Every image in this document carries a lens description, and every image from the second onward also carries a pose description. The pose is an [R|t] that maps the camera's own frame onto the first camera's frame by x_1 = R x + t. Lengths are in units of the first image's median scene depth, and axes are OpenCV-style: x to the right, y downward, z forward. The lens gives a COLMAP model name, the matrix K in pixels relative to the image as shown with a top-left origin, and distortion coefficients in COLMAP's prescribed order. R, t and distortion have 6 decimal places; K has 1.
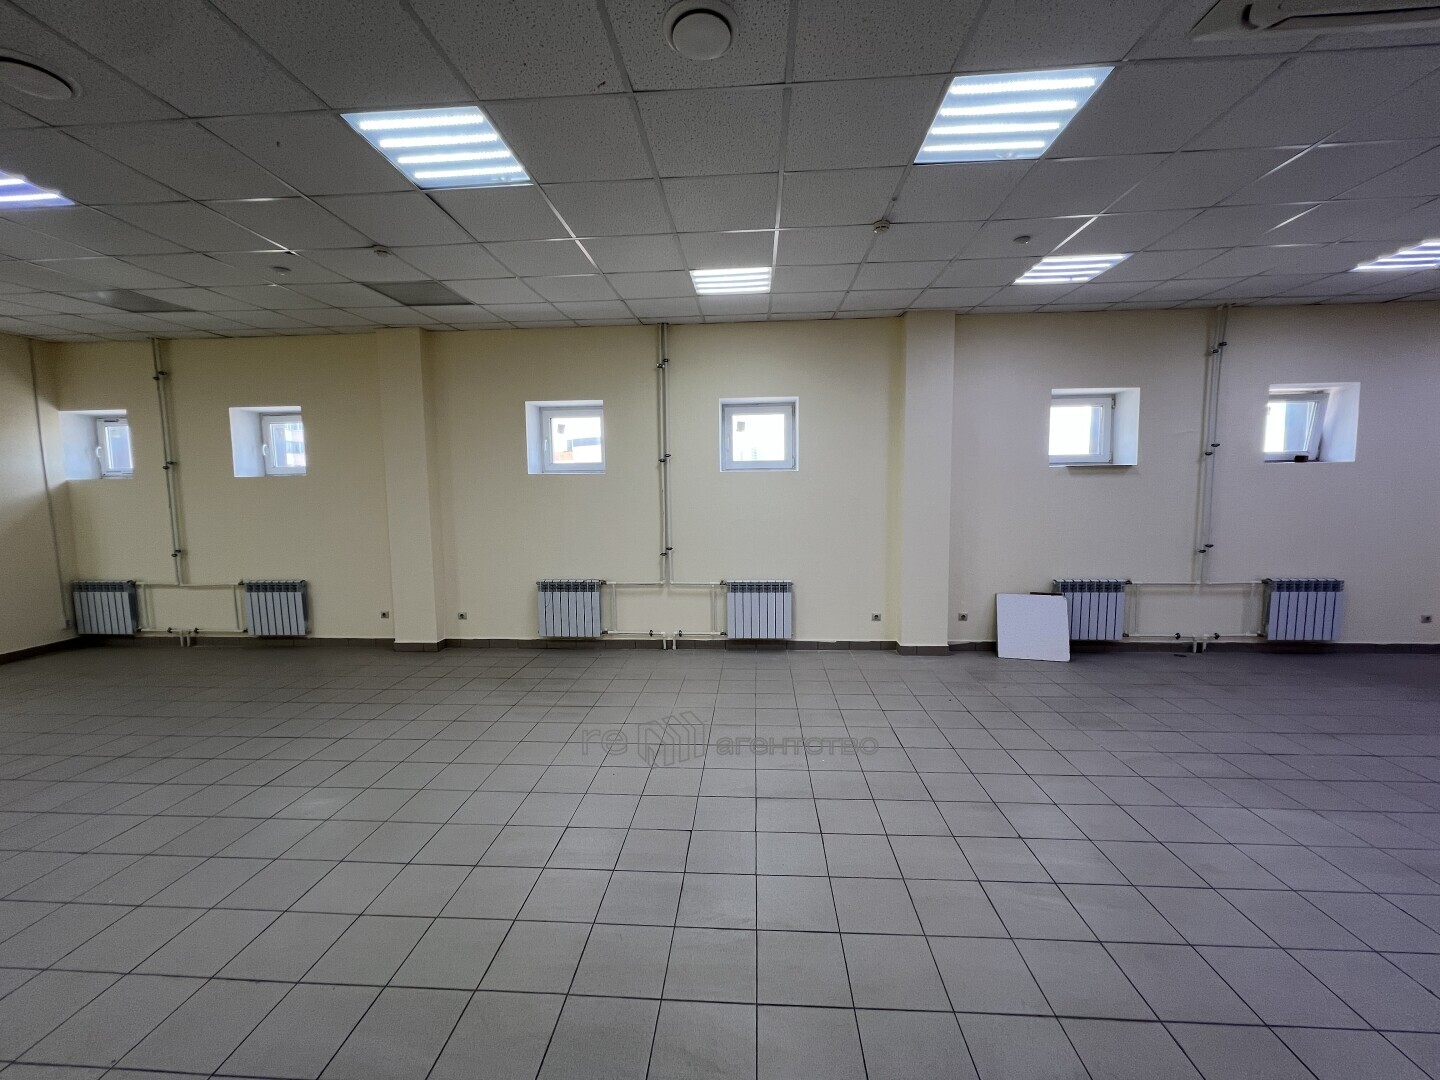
lens RADIAL K [[519.2, 0, 722.2], [0, 519.2, 533.7], [0, 0, 1]] dist [-0.001617, 0.000046]
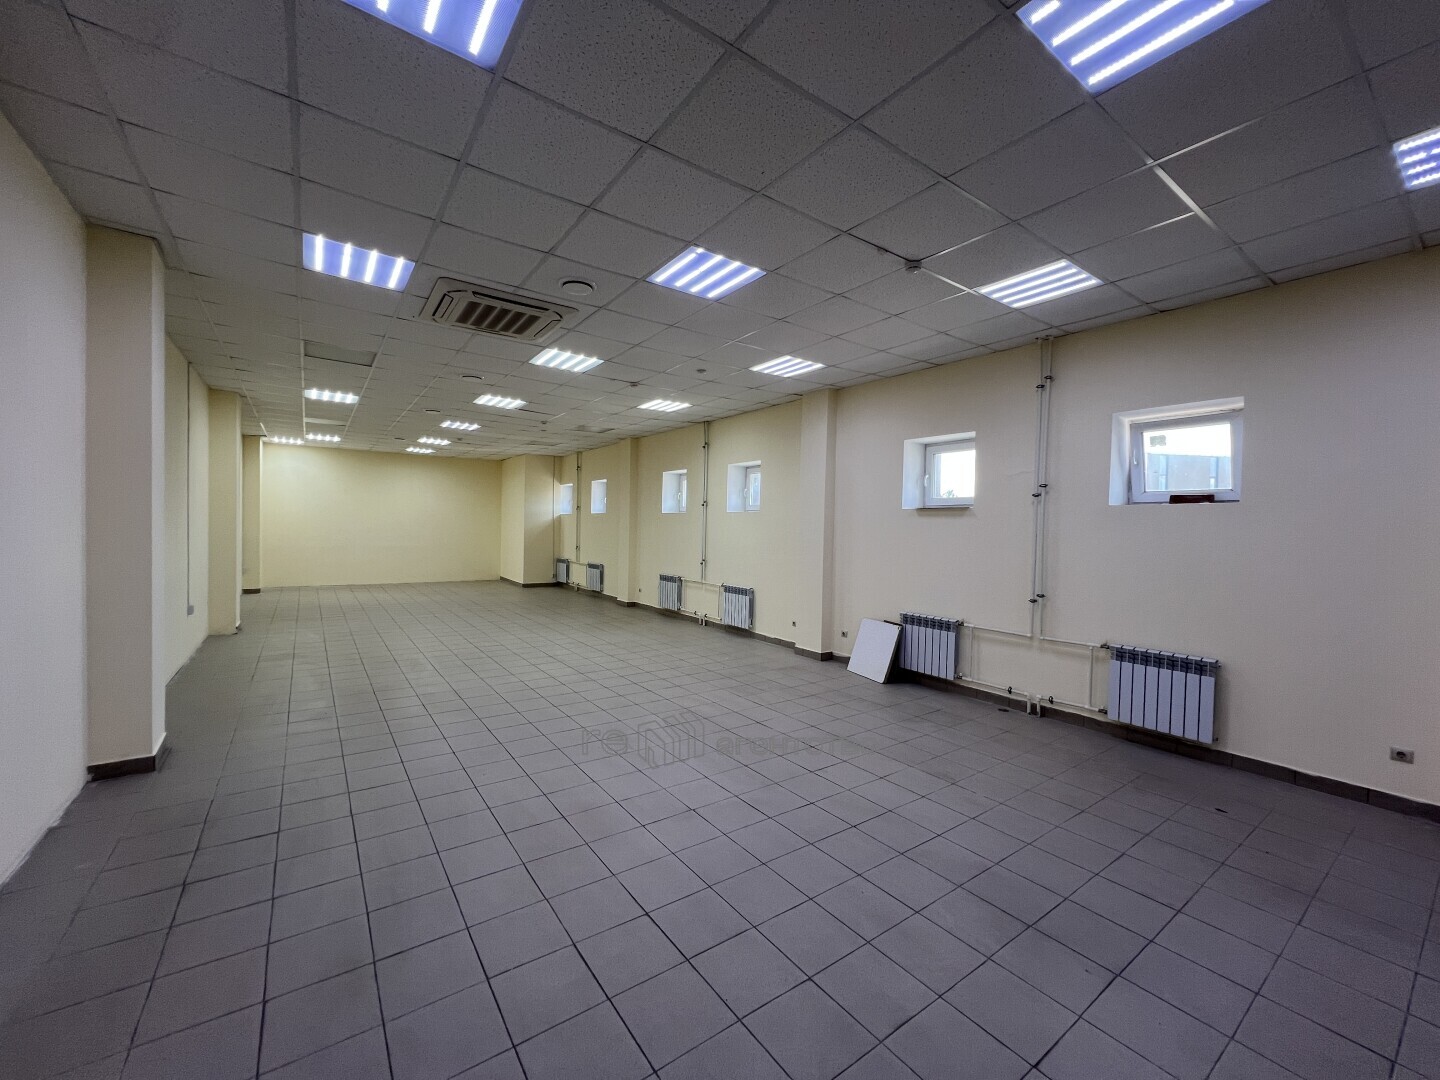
lens RADIAL K [[576.2, 0, 718.5], [0, 576.2, 539.5], [0, 0, 1]] dist [-0.002176, 0.000634]
pose [[0.628195, 0.041269, -0.776961, 1.271297], [-0.085232, 0.996233, -0.015997, -0.009740], [0.773374, 0.076271, 0.629346, -0.069591]]
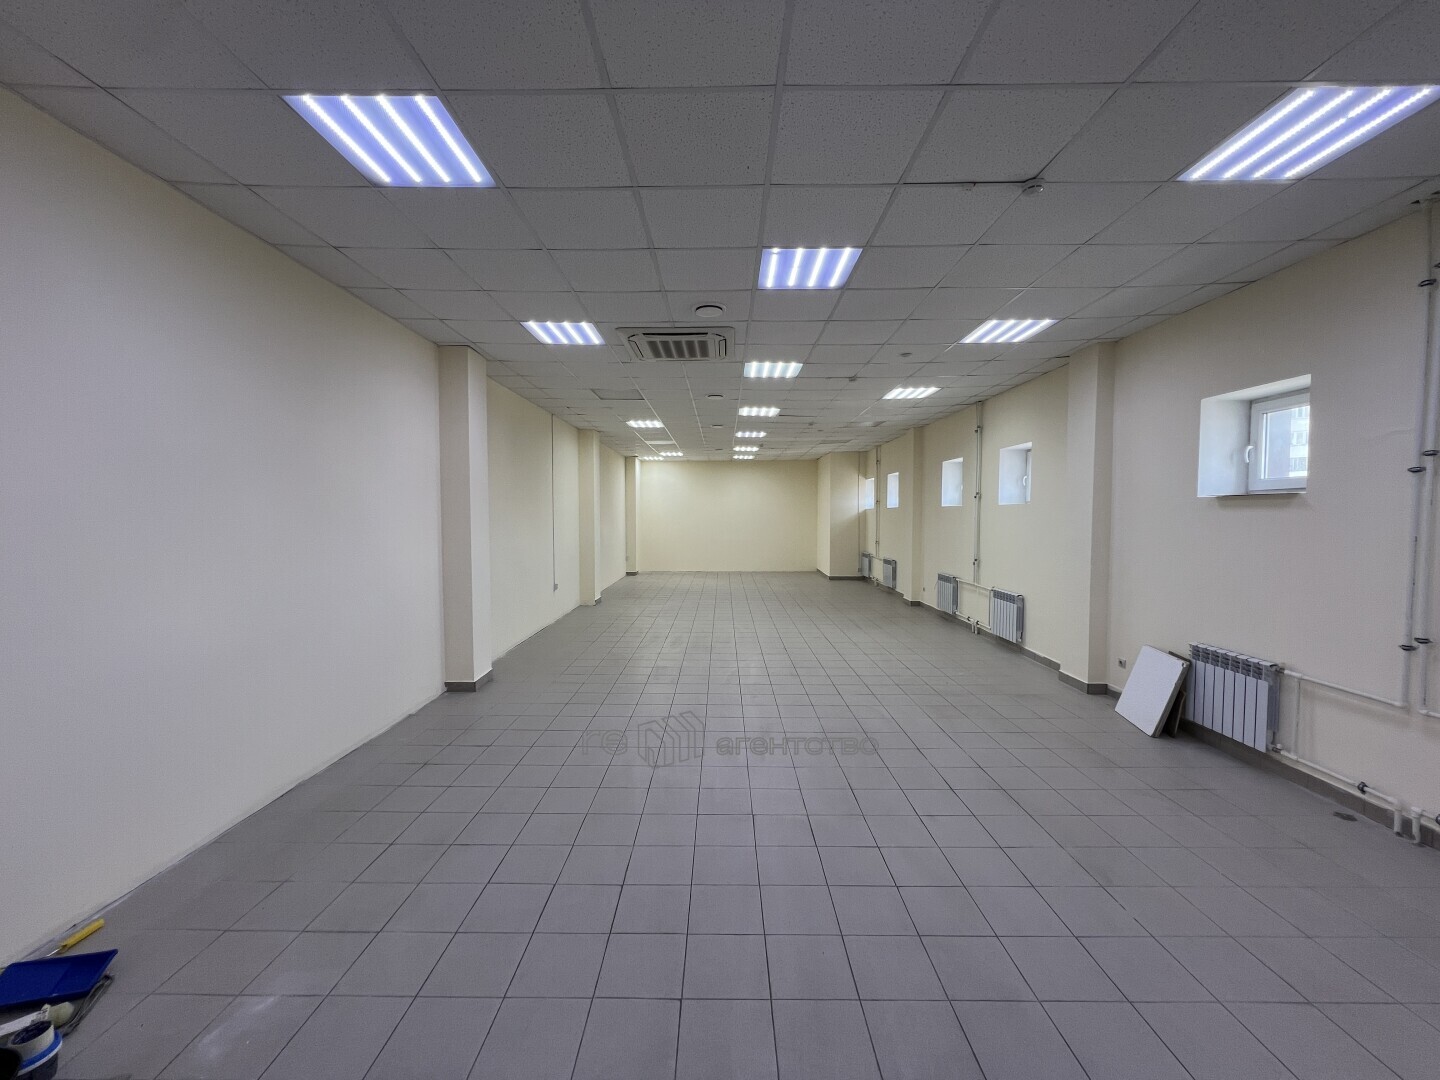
lens RADIAL K [[576.2, 0, 718.5], [0, 576.2, 539.5], [0, 0, 1]] dist [-0.002176, 0.000634]
pose [[0.051247, 0.055058, -0.997167, 1.386997], [-0.073778, 0.995960, 0.051200, -0.053125], [0.995957, 0.070946, 0.055102, 0.222186]]
